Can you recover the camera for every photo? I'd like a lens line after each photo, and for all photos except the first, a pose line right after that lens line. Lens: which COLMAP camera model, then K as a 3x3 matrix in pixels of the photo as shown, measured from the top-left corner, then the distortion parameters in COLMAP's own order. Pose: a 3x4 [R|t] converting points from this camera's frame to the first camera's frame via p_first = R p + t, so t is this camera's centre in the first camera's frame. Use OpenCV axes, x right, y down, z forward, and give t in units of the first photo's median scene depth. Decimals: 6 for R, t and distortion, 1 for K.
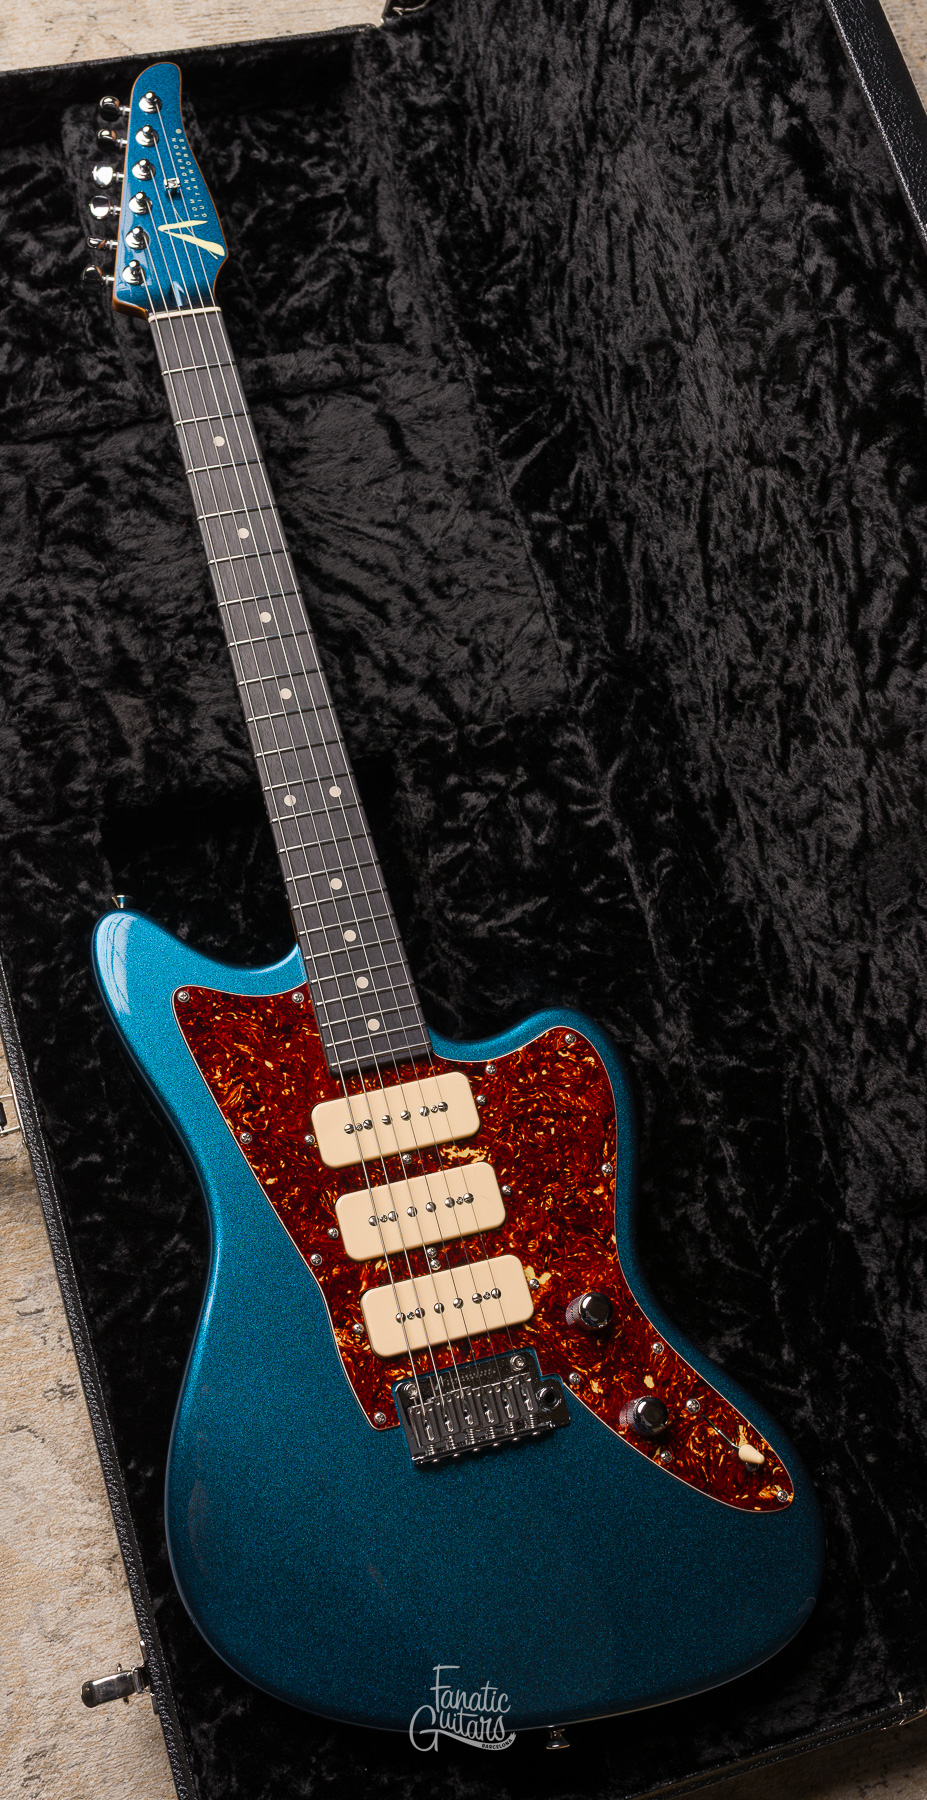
lens RADIAL K [[2000.7, 0, 405.9], [0, 2000.7, 913.4], [0, 0, 1]] dist [0.004211, -0.012360]
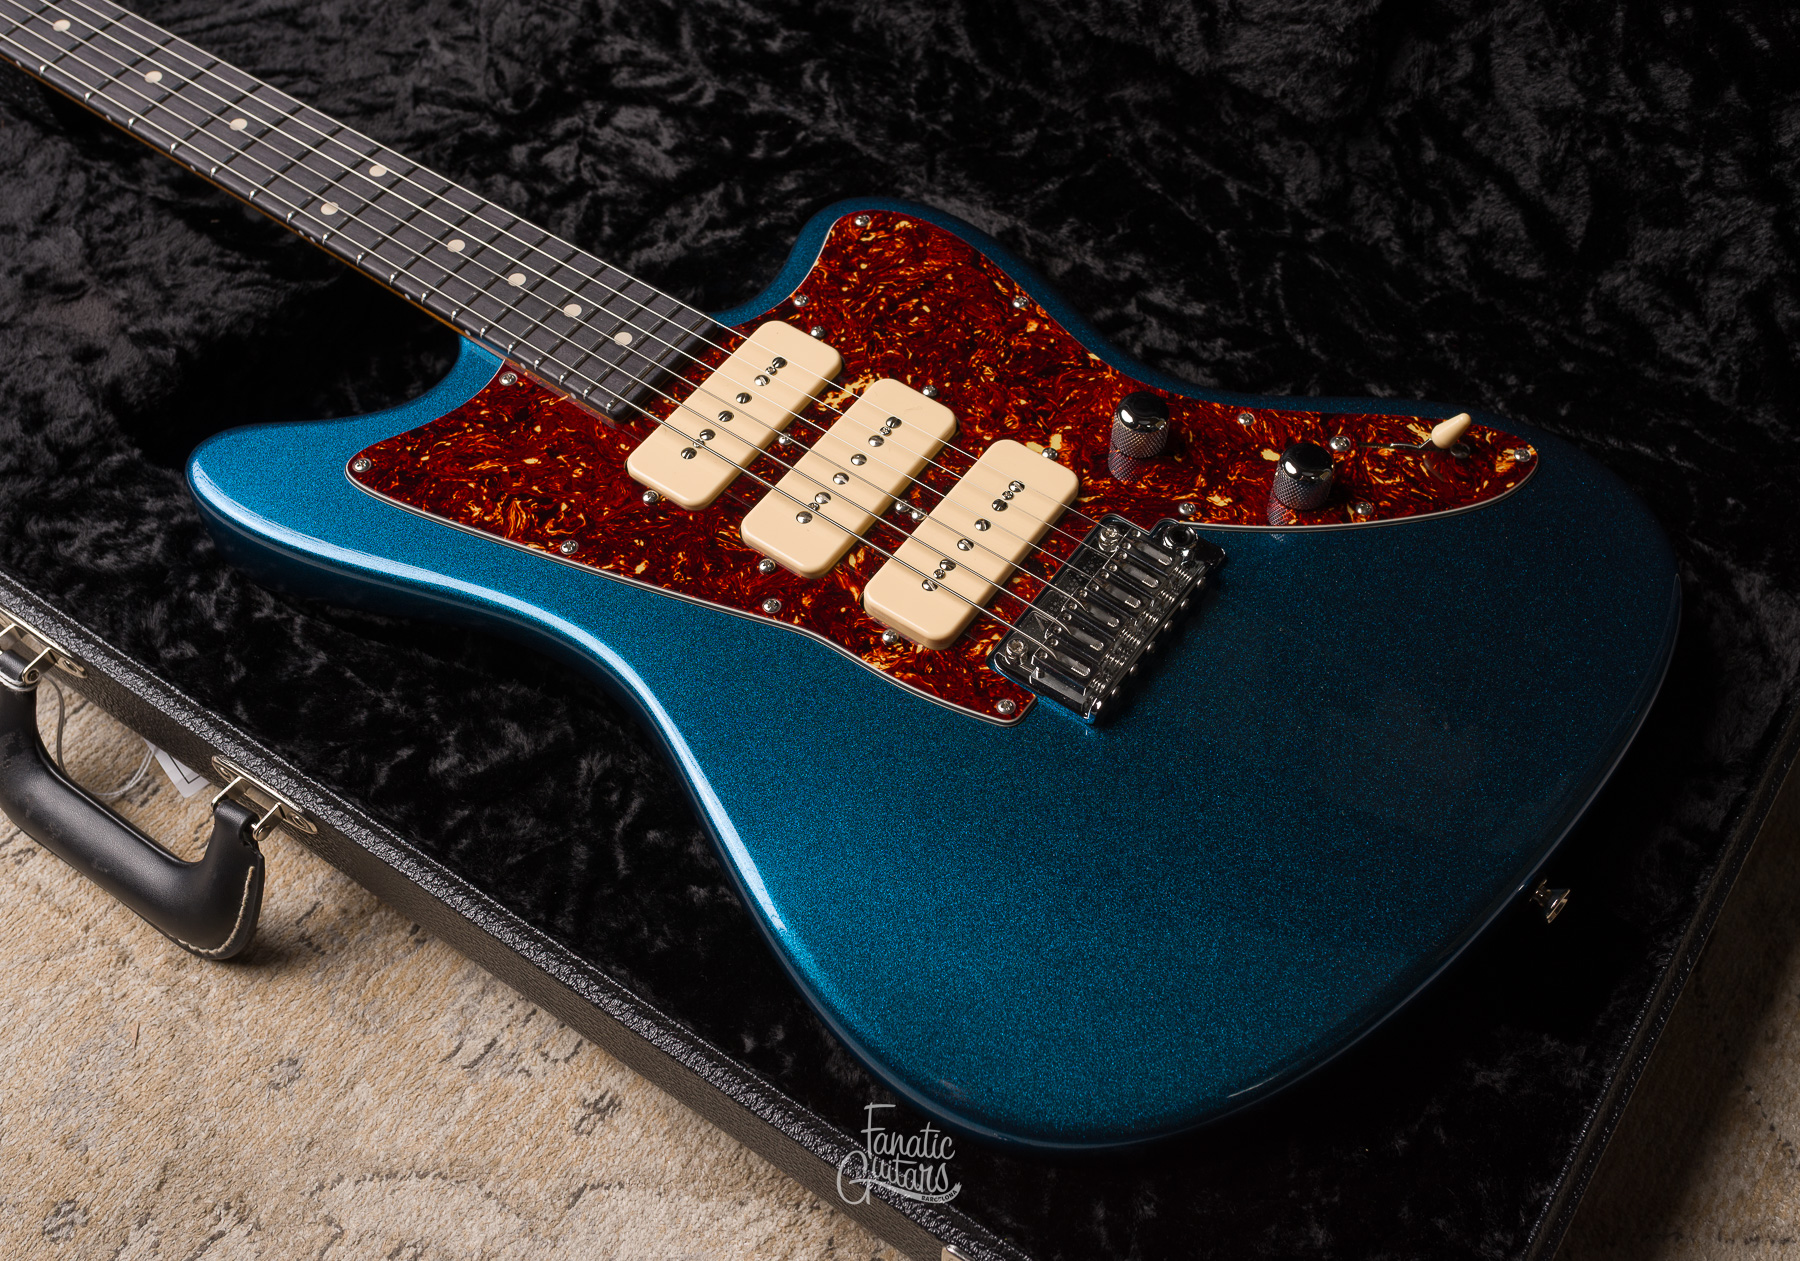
lens RADIAL K [[1969.7, 0, 944.2], [0, 1969.7, 632.2], [0, 0, 1]] dist [-0.002371, 0.003740]
pose [[0.757289, -0.600949, 0.255682, -0.147381], [0.644328, 0.751381, -0.142366, 0.265279], [-0.106560, 0.272555, 0.956221, 0.343168]]
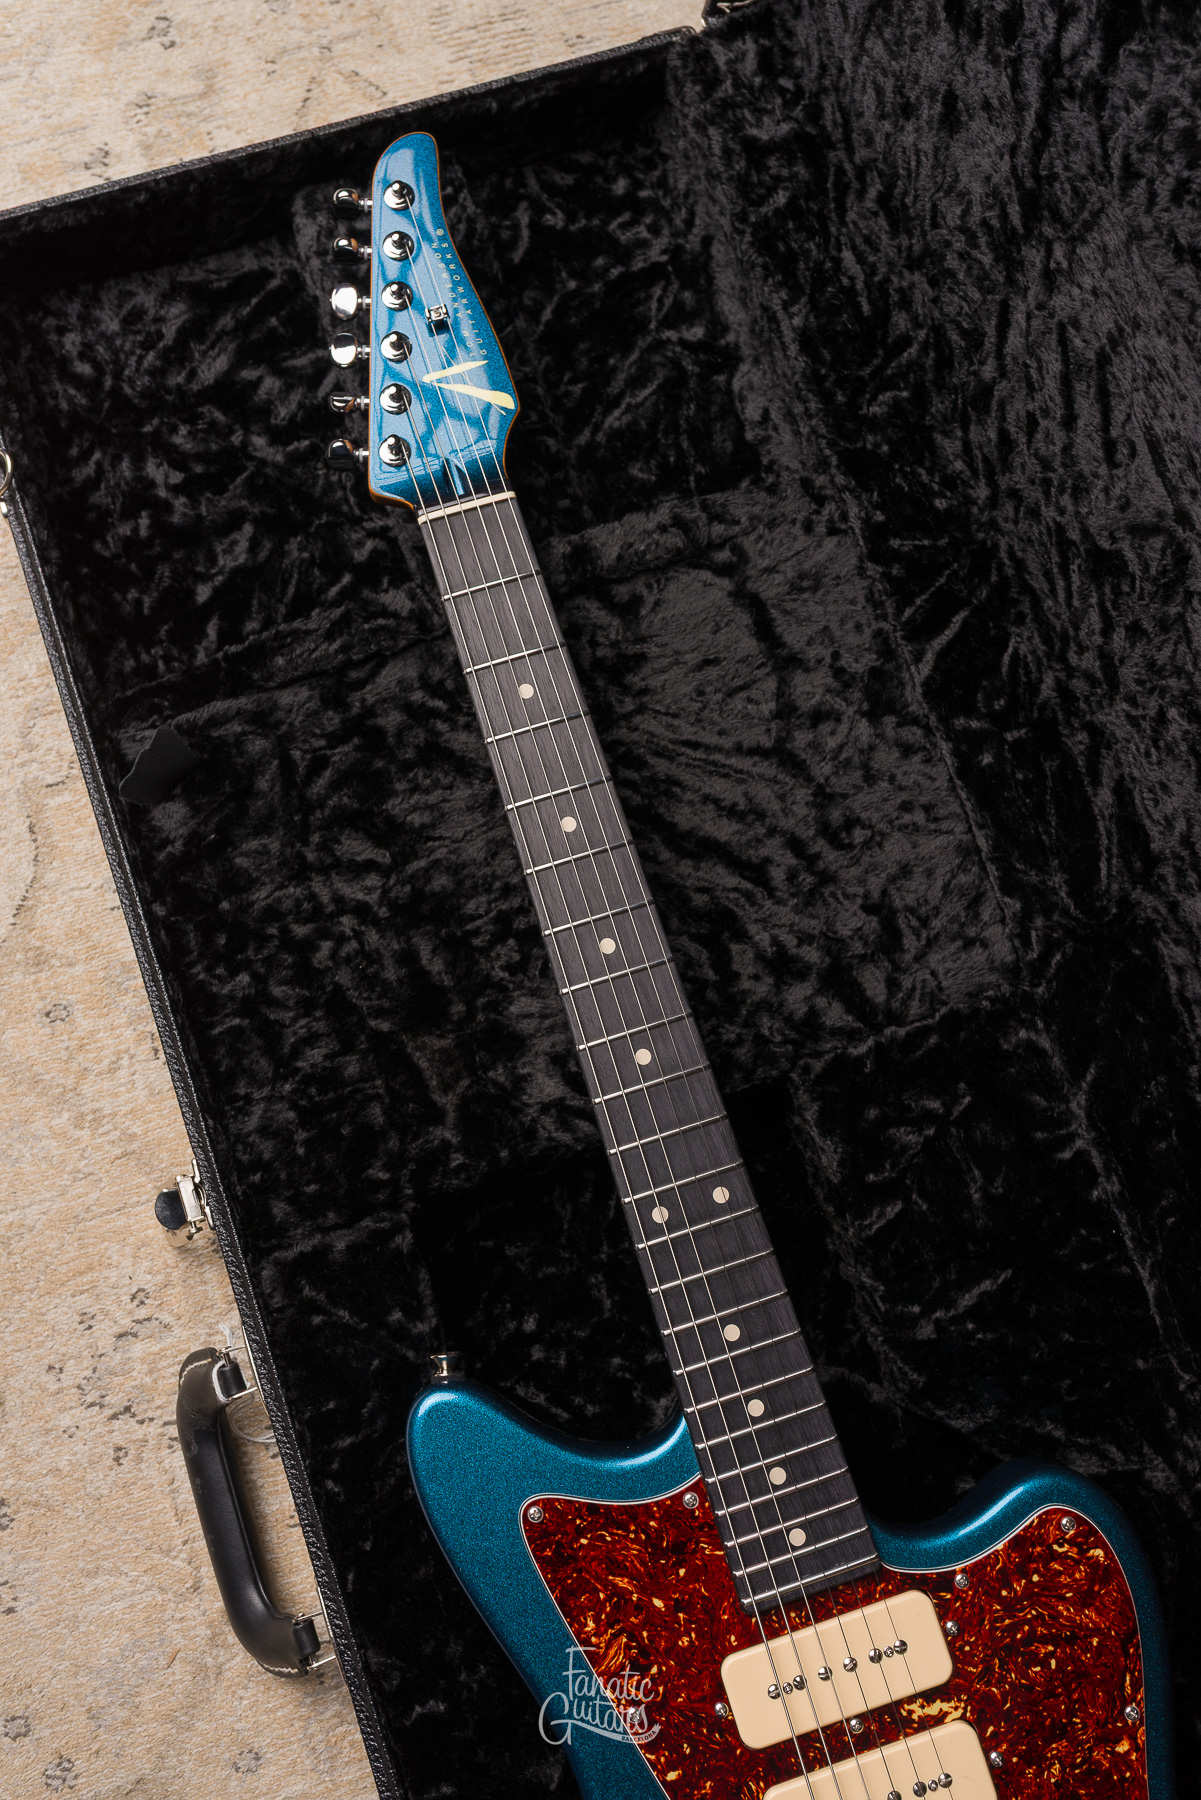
lens RADIAL K [[1722.2, 0, 600.5], [0, 1722.2, 900.0], [0, 0, 1]] dist [-0.003898, 0.006871]
pose [[0.994037, -0.063307, -0.088786, -0.015464], [0.073863, 0.989883, 0.121148, -0.229781], [0.080218, -0.126983, 0.988656, 0.365020]]
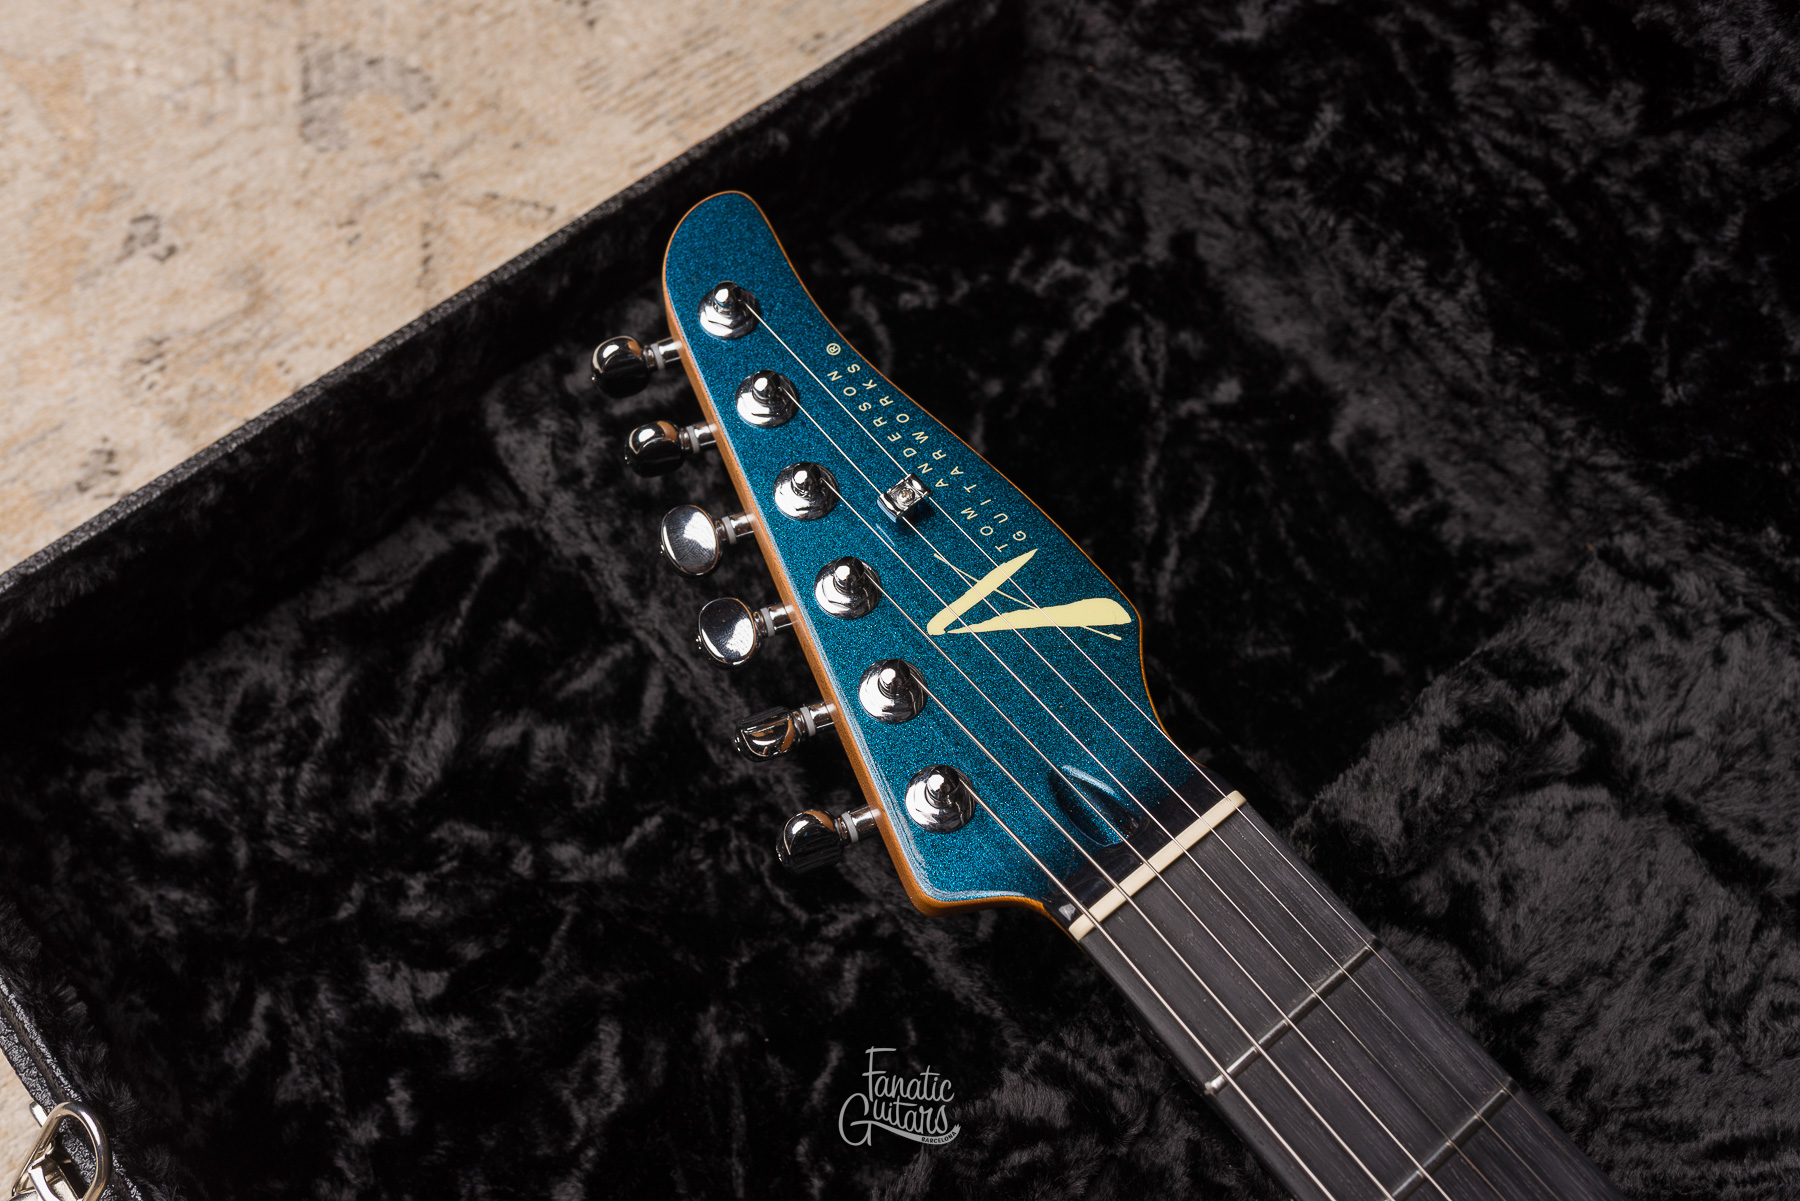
lens RADIAL K [[1792.9, 0, 900.0], [0, 1792.9, 600.5], [0, 0, 1]] dist [0.005675, -0.005346]
pose [[0.905130, -0.420118, 0.065115, -0.149180], [0.424622, 0.900889, -0.089973, -0.328093], [-0.020863, 0.109086, 0.993813, 0.709047]]
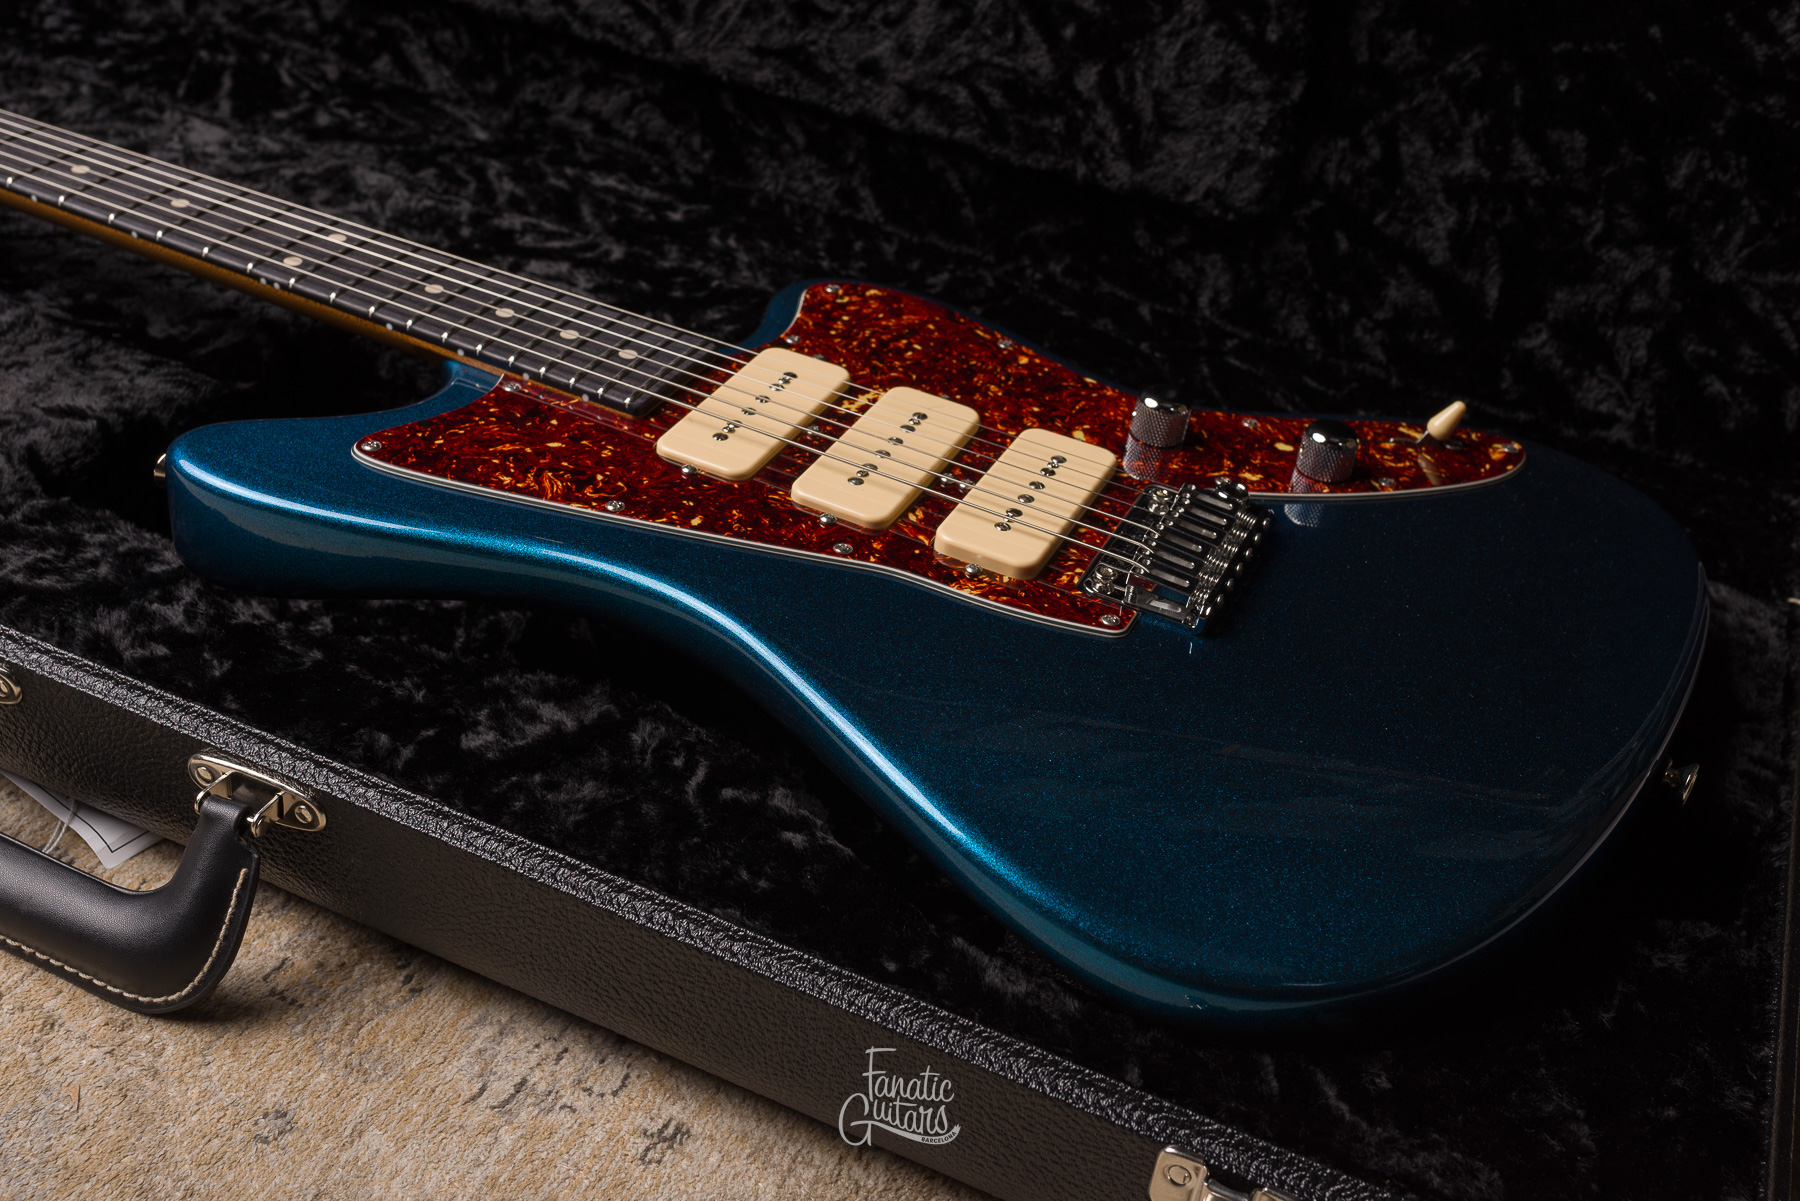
lens RADIAL K [[1992.6, 0, 866.3], [0, 1992.6, 601.1], [0, 0, 1]] dist [-0.000367, 0.002395]
pose [[0.648127, -0.488887, 0.583884, -0.348160], [0.717985, 0.647850, -0.254537, 0.297652], [-0.253829, 0.584192, 0.770902, 0.472933]]
